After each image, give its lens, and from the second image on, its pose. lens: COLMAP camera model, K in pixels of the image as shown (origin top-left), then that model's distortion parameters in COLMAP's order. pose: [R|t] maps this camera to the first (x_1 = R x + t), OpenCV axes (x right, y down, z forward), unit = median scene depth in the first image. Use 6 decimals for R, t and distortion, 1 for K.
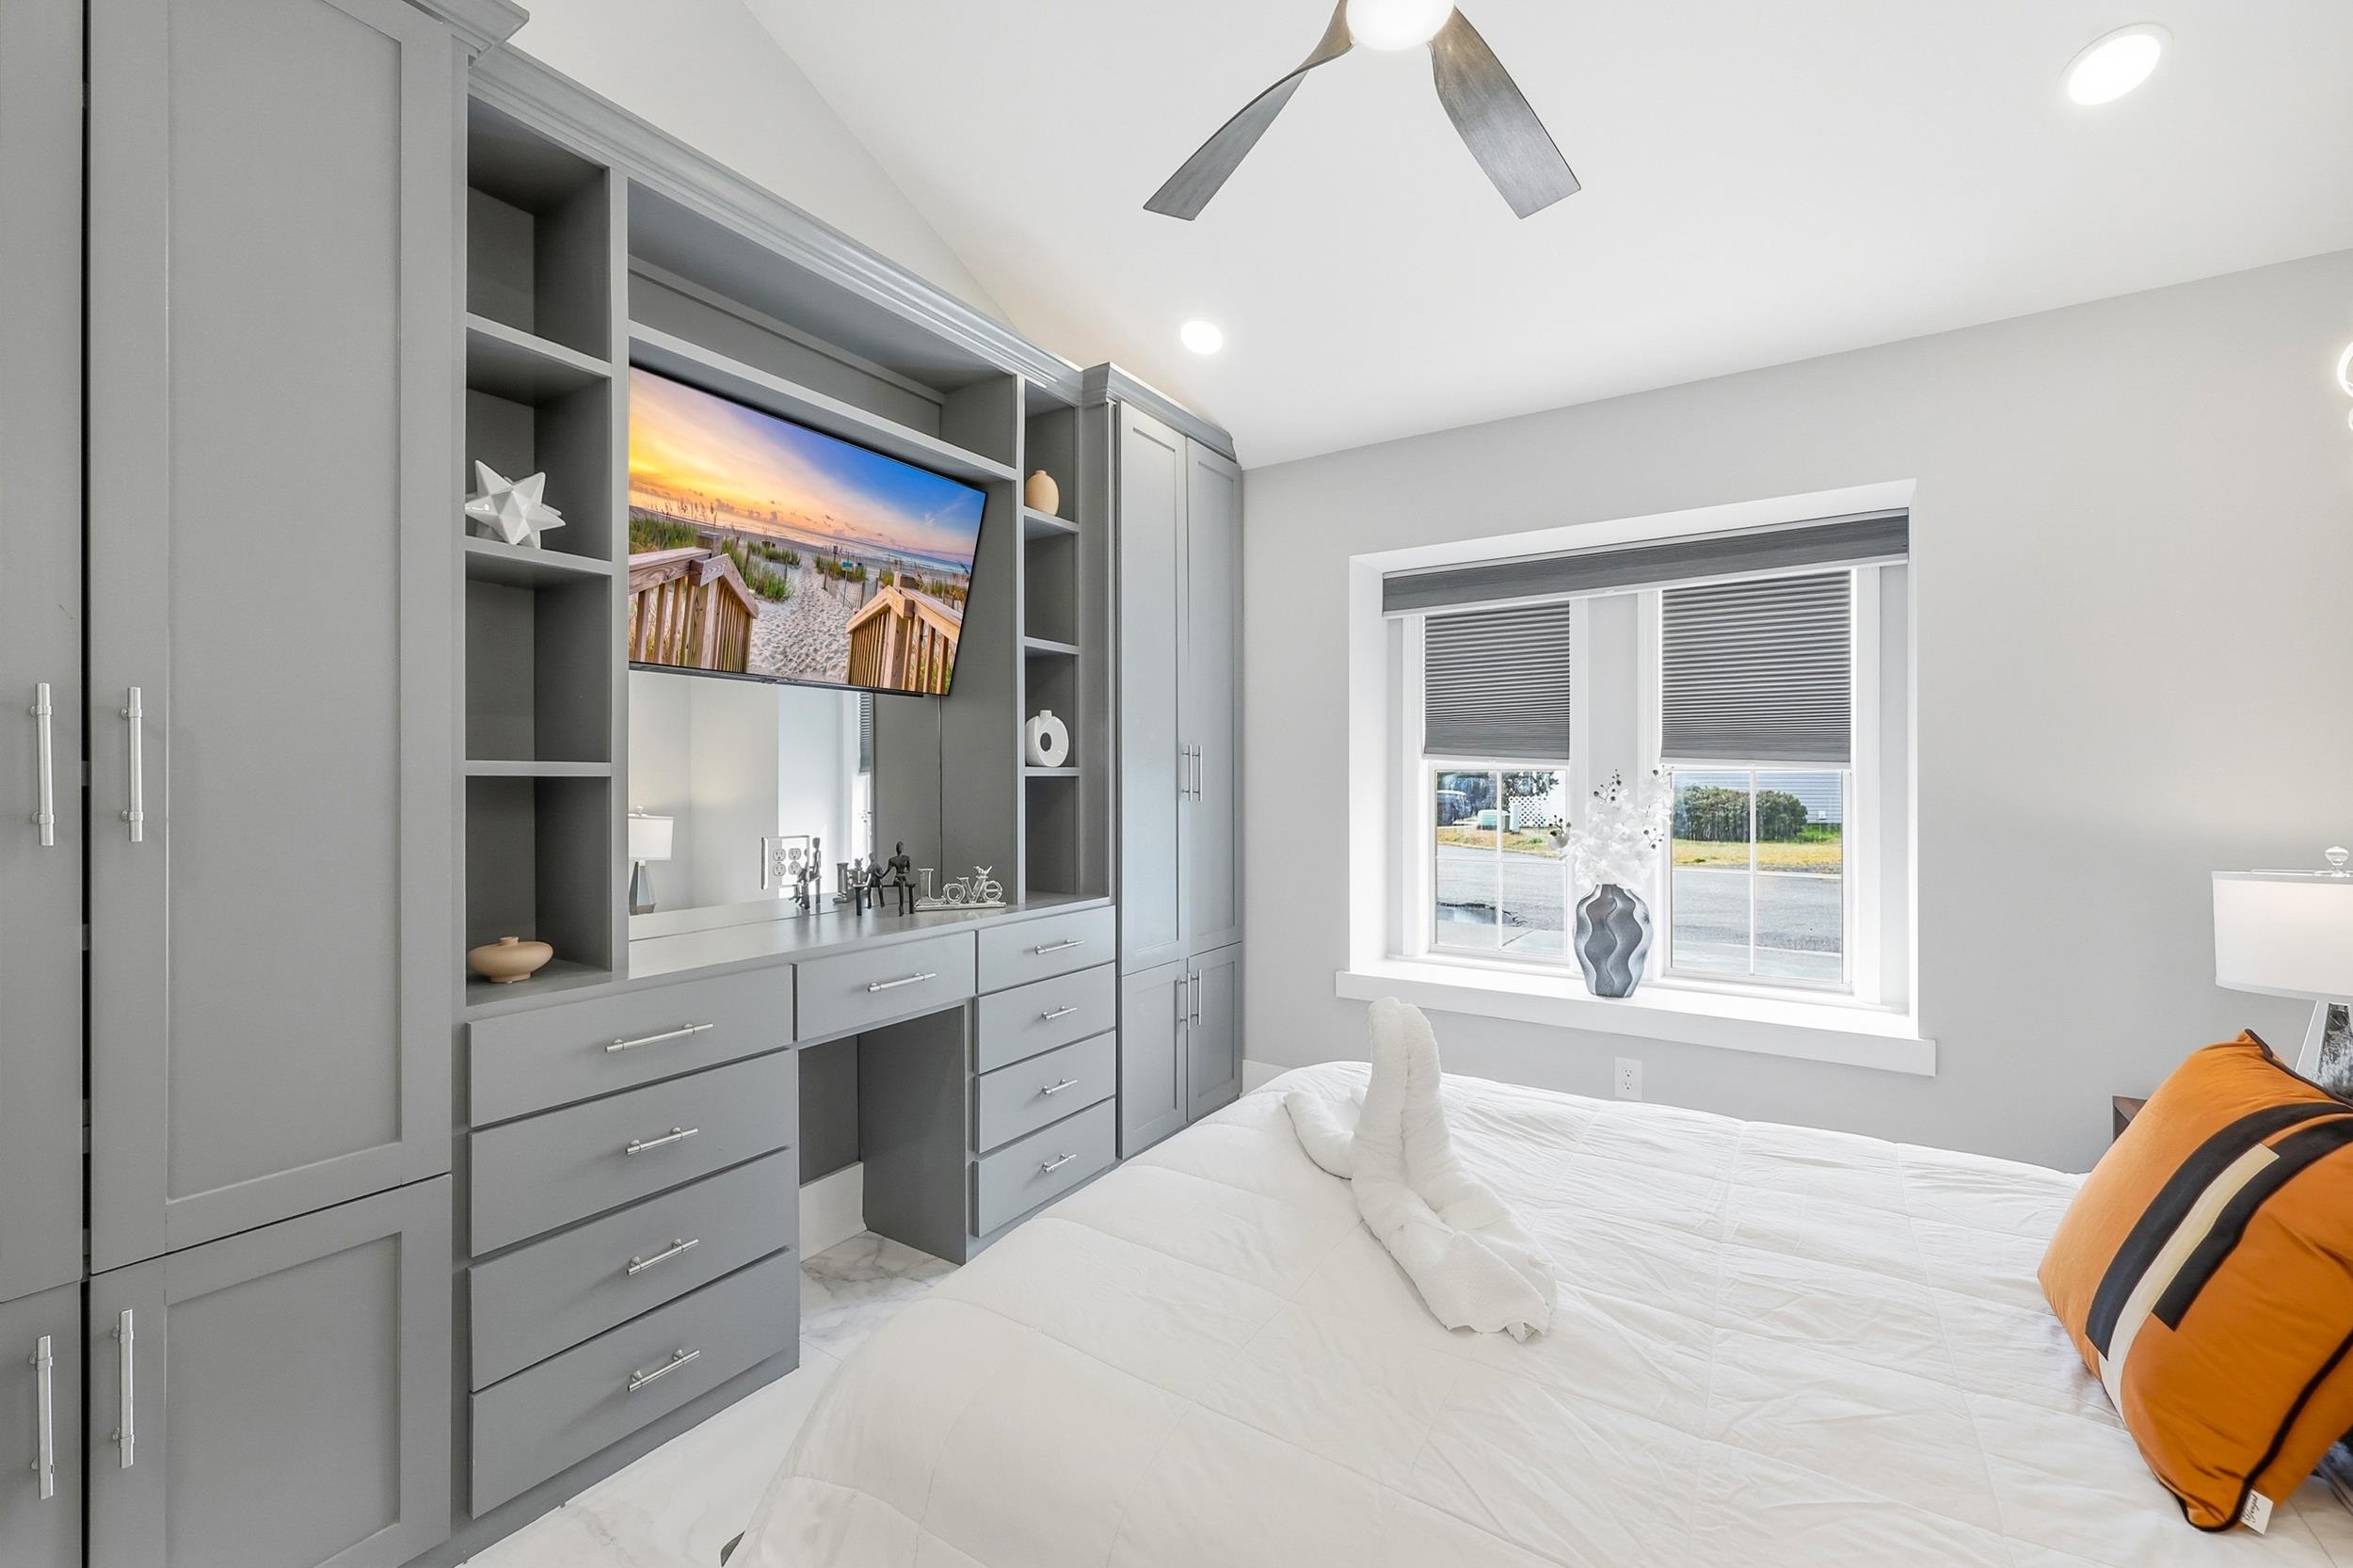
lens RADIAL K [[950.8, 0, 1243.0], [0, 950.8, 775.2], [0, 0, 1]] dist [0.000578, -0.000684]
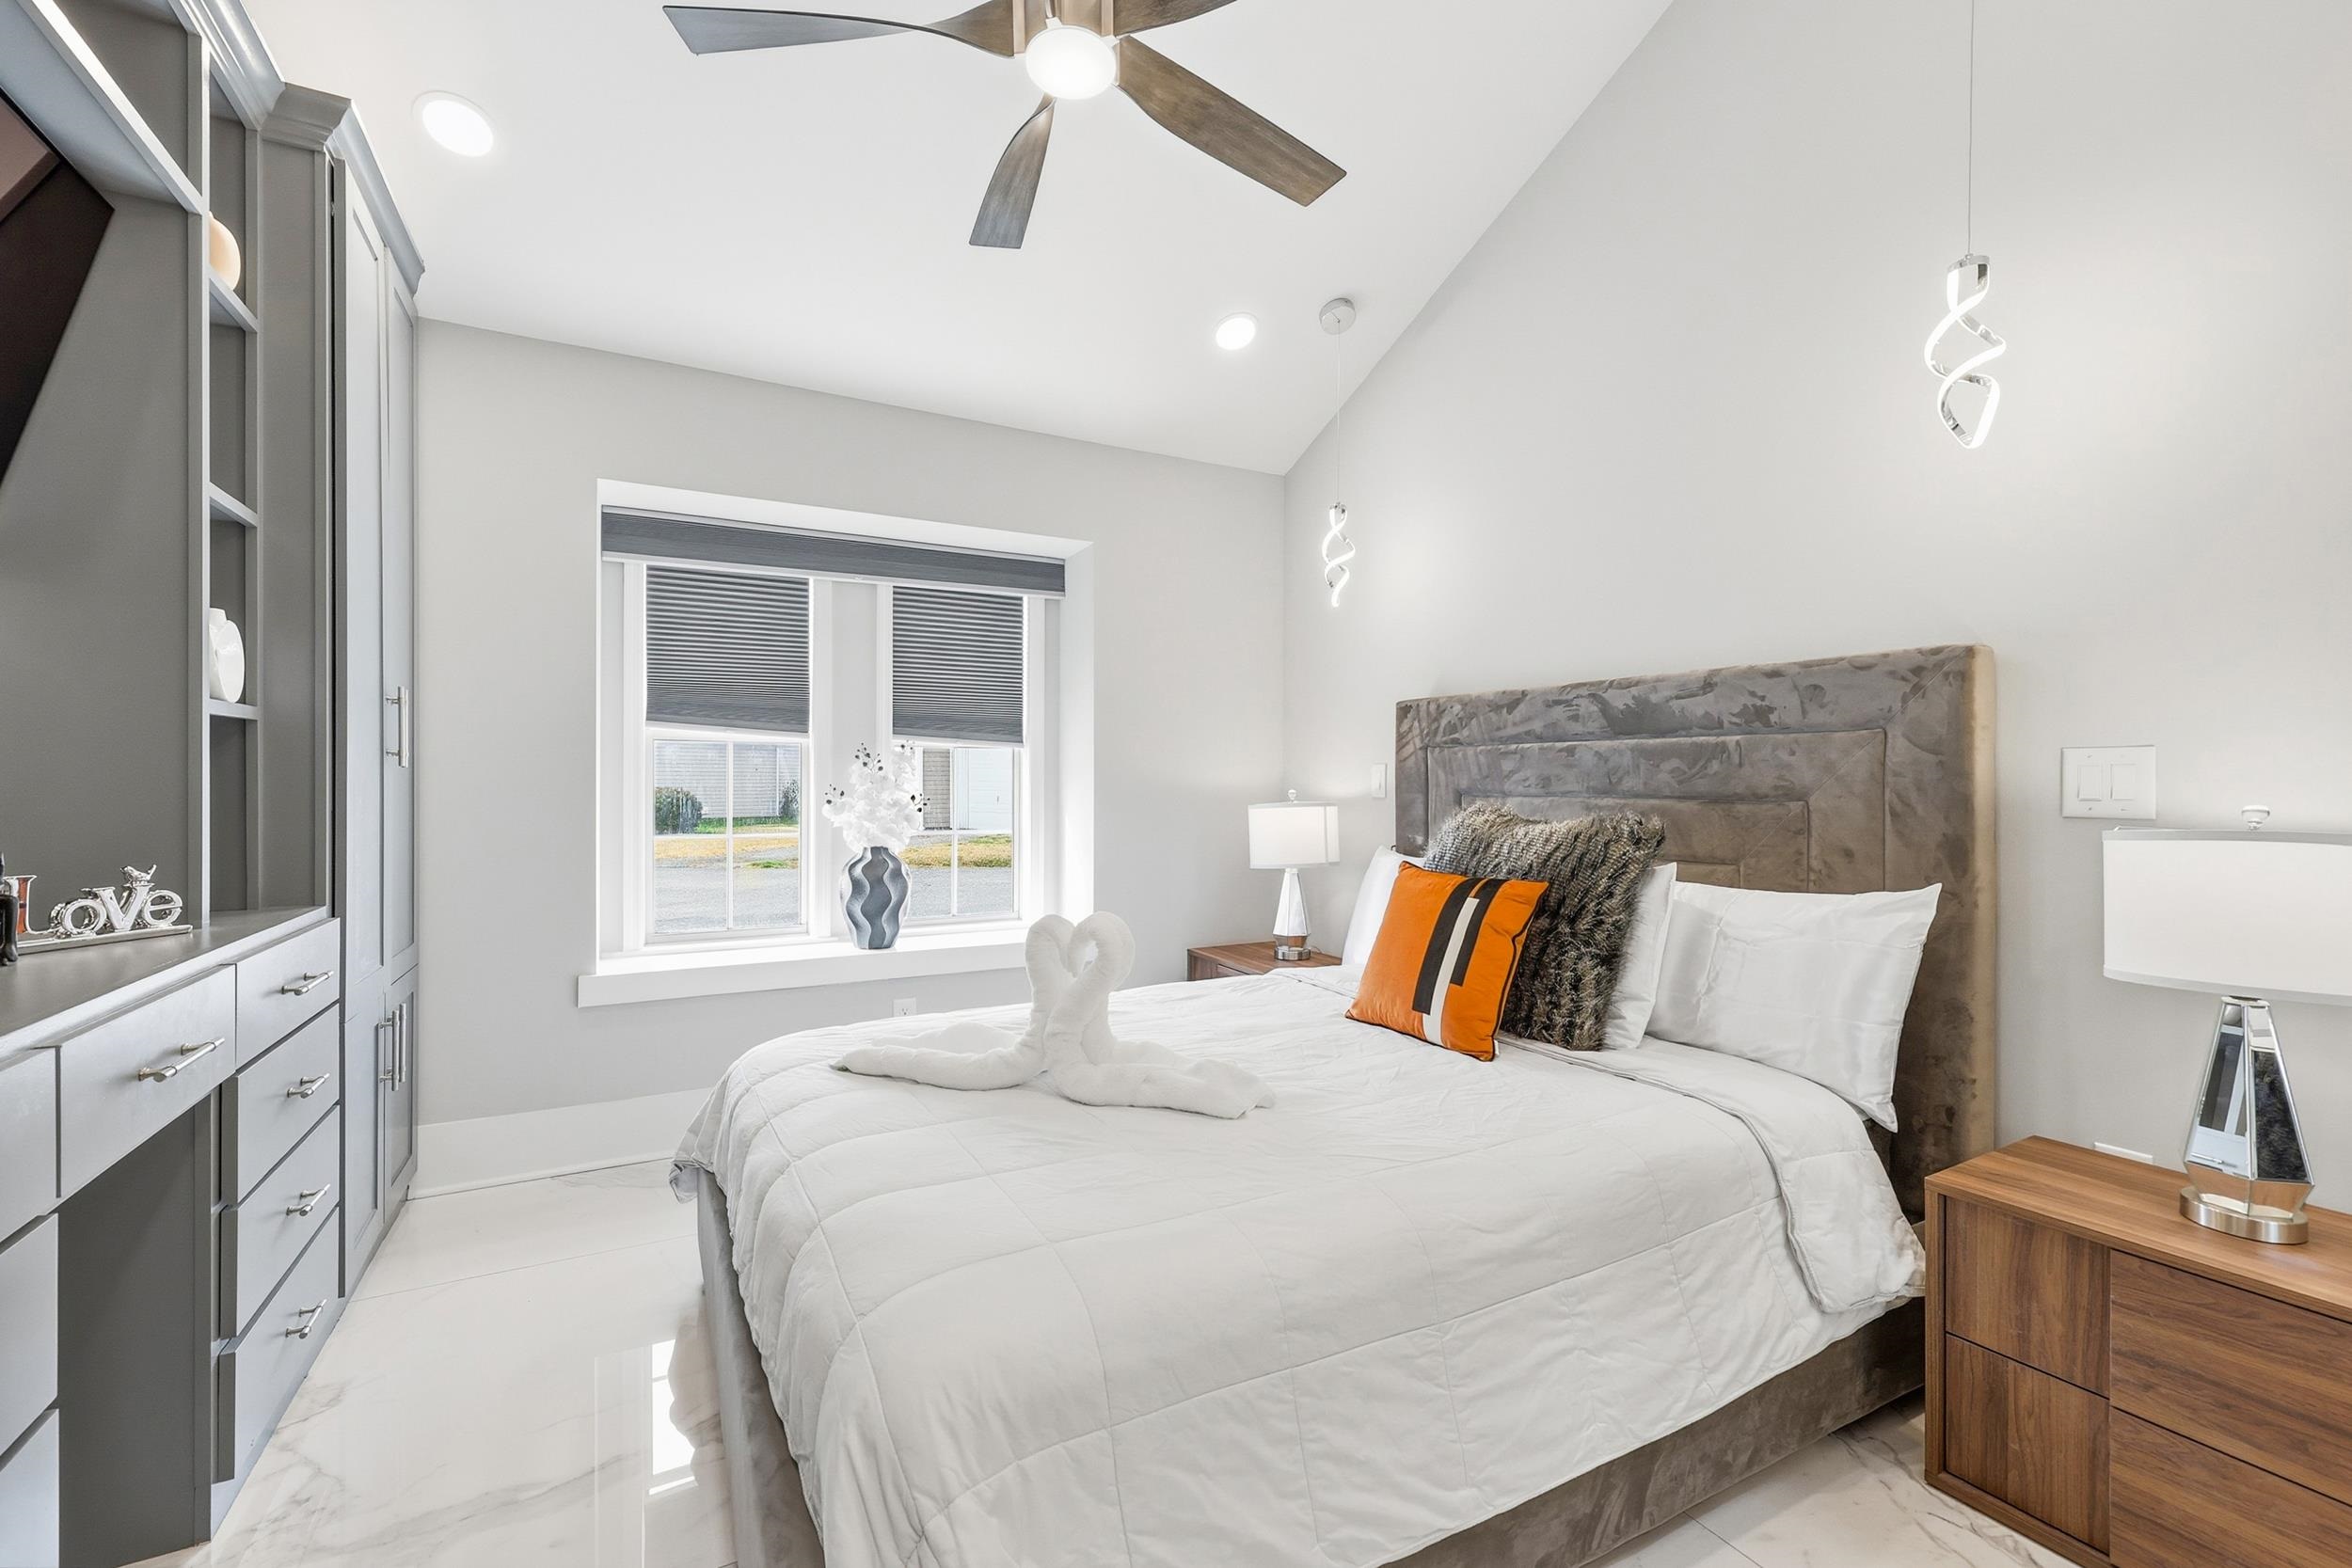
lens RADIAL K [[950.3, 0, 1187.7], [0, 950.3, 784.8], [0, 0, 1]] dist [0.000578, -0.000684]
pose [[0.500609, -0.003859, 0.865665, -0.521665], [-0.005898, 0.999952, 0.007868, 0.044401], [-0.865654, -0.009044, 0.500562, 0.190875]]
